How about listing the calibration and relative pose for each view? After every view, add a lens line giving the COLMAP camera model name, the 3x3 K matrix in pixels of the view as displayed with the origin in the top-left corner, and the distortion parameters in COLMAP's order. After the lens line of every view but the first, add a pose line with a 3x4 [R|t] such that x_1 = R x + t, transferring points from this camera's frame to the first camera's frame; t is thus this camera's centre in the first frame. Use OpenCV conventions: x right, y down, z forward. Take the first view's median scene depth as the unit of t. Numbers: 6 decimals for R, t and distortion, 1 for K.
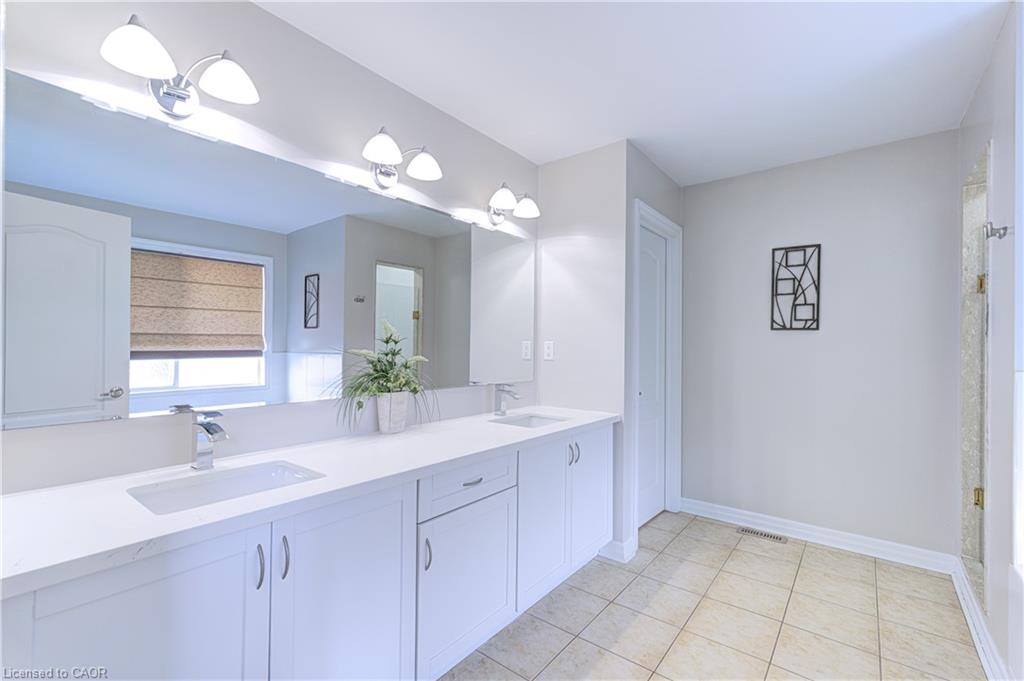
lens RADIAL K [[450.1, 0, 512.0], [0, 450.1, 340.5], [0, 0, 1]] dist [0.000622, 0.000244]
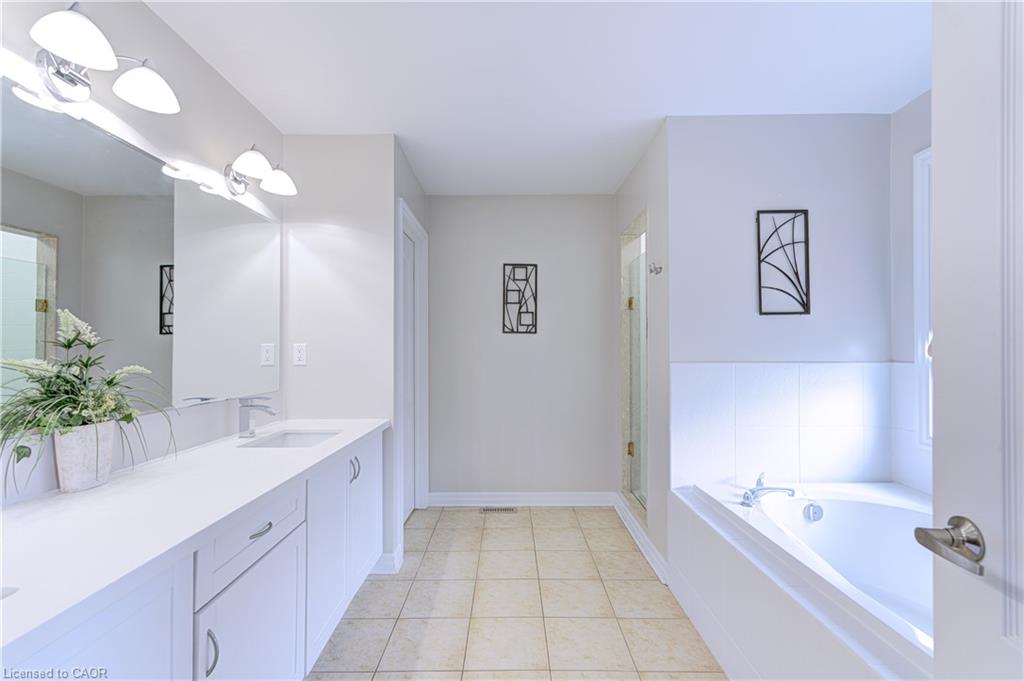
lens RADIAL K [[442.1, 0, 512.0], [0, 442.1, 340.5], [0, 0, 1]] dist [-0.000142, 0.000128]
pose [[0.779459, 0.000160, 0.626454, -0.145133], [0.002166, 0.999993, -0.002950, -0.000489], [-0.626450, 0.003656, 0.779453, 0.103027]]
